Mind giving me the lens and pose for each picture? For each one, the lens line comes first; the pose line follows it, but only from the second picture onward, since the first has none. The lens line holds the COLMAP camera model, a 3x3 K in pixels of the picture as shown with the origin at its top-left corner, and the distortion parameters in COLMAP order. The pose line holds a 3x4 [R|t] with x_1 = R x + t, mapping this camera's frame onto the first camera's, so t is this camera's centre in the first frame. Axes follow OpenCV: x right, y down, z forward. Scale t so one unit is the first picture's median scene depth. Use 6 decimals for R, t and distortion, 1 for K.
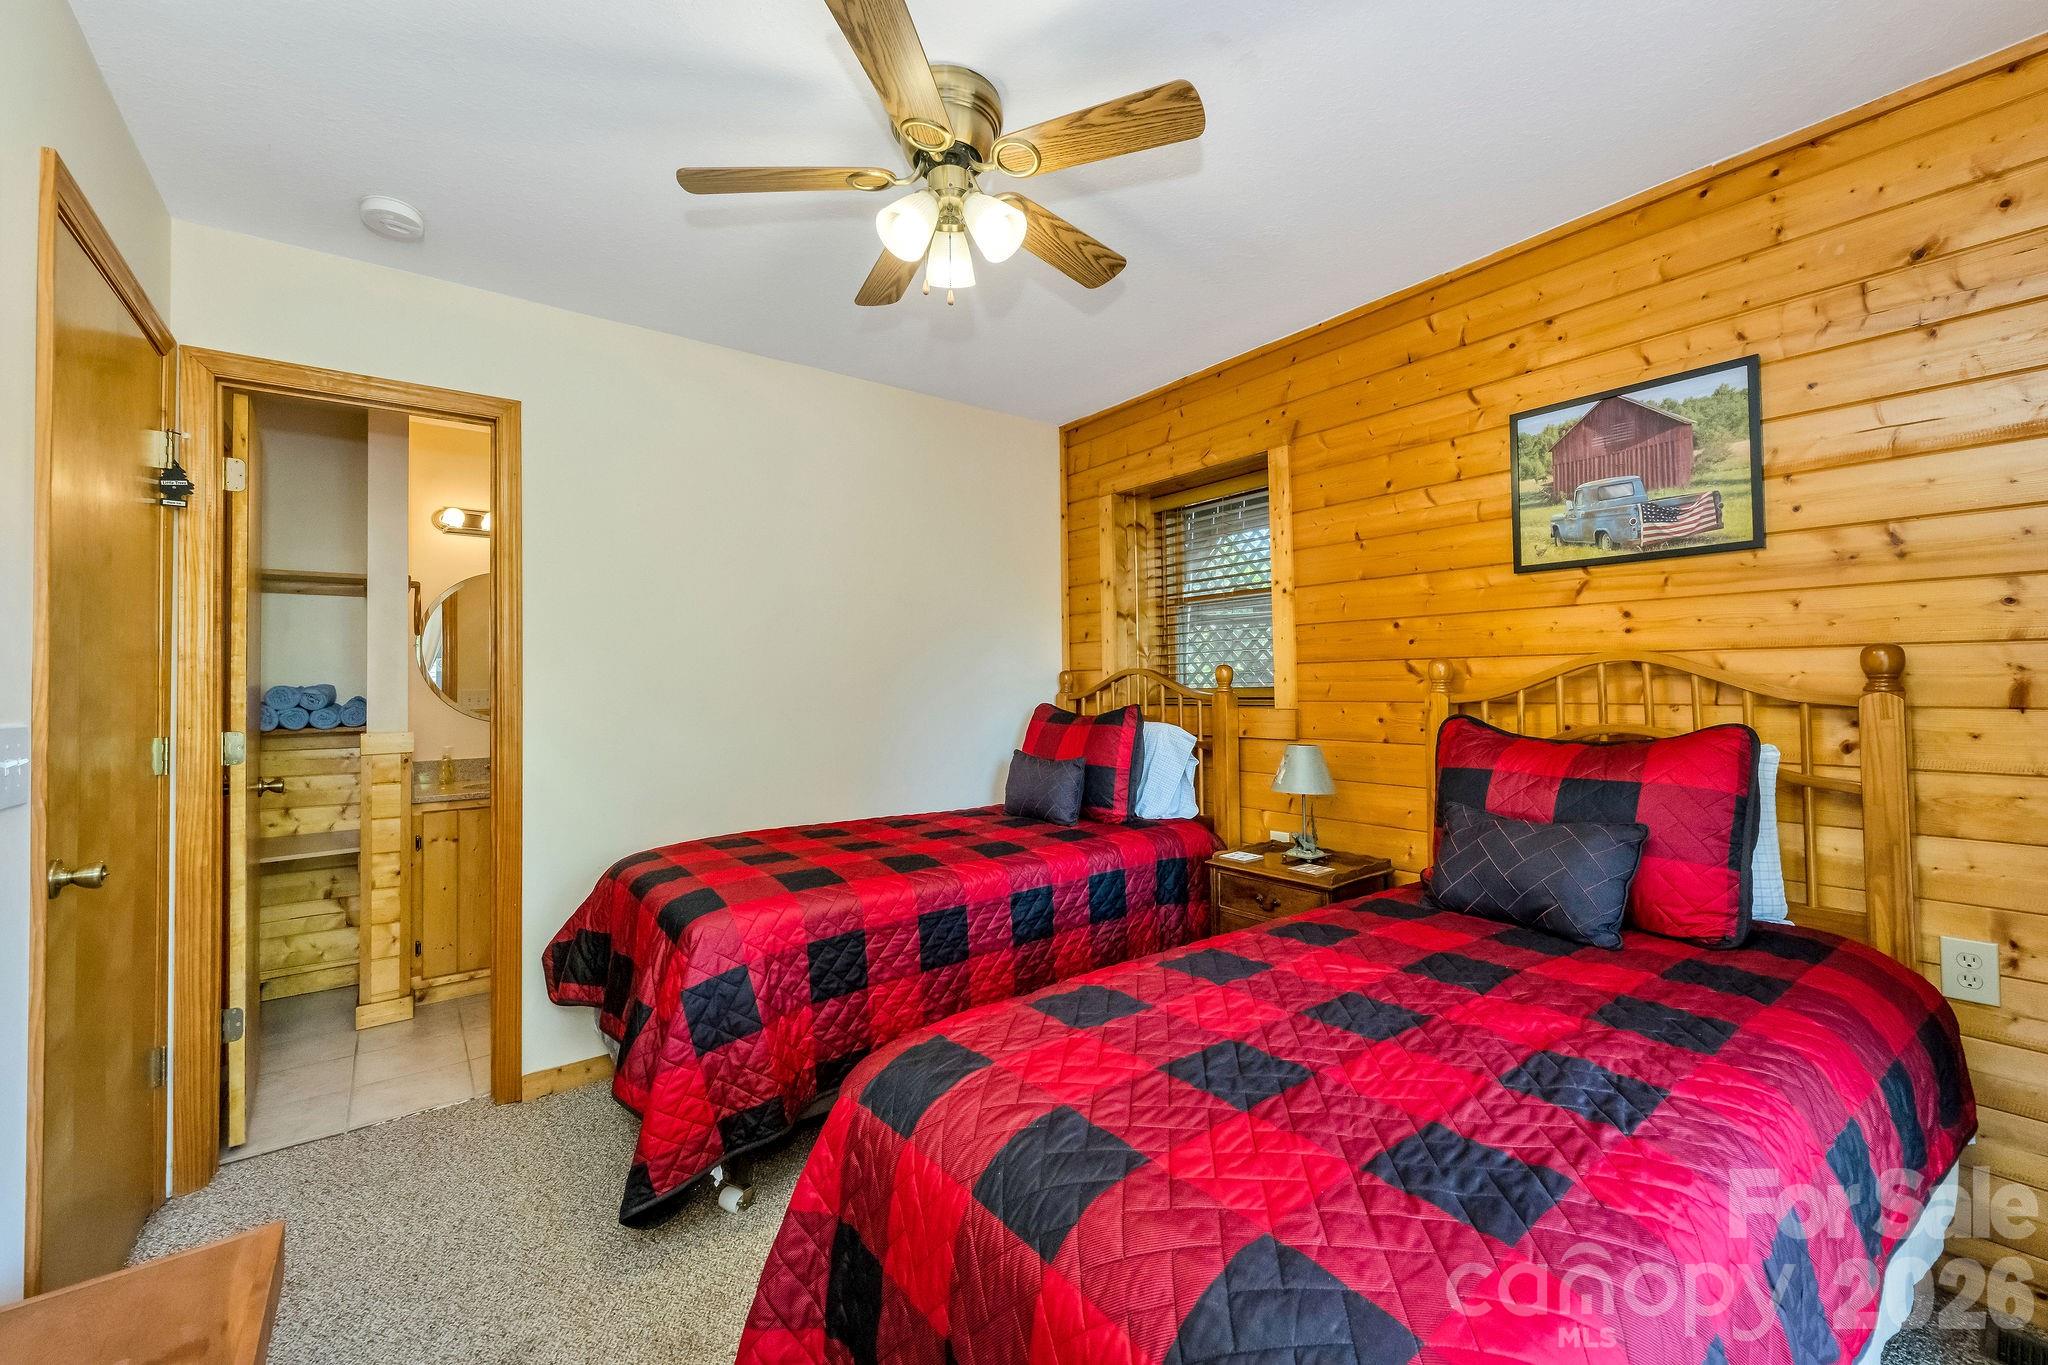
lens RADIAL K [[812.5, 0, 1023.9], [0, 812.5, 673.8], [0, 0, 1]] dist [-0.000542, 0.000083]
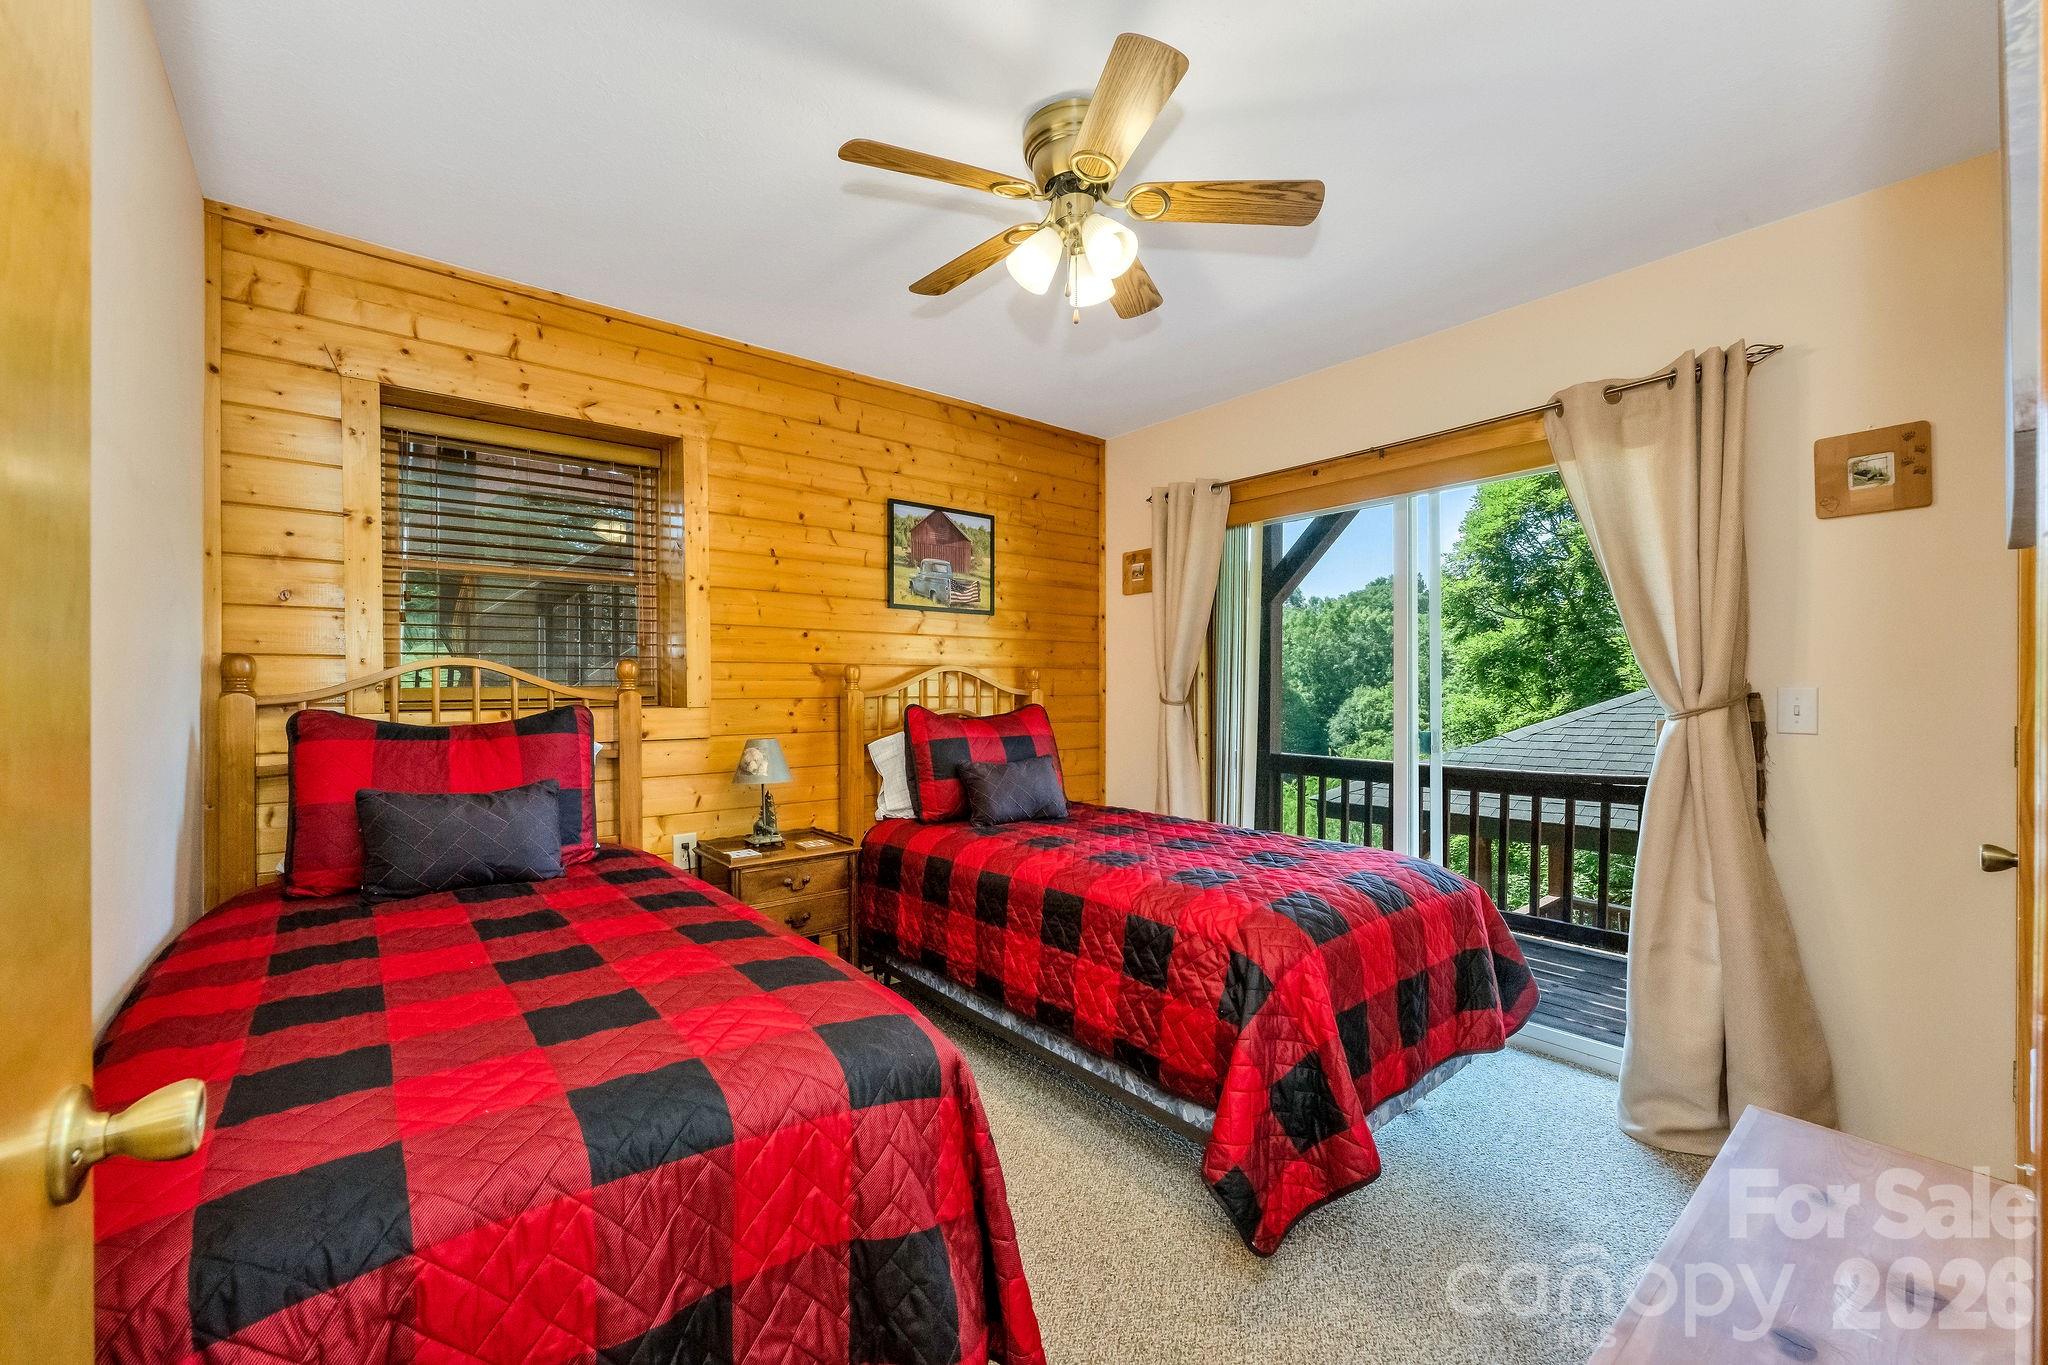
lens RADIAL K [[812.5, 0, 1023.9], [0, 812.5, 673.8], [0, 0, 1]] dist [-0.000542, 0.000083]
pose [[-0.022271, 0.018115, 0.999588, -0.894283], [-0.018371, 0.999660, -0.018526, 0.016880], [-0.999583, -0.018776, -0.021931, 0.832417]]
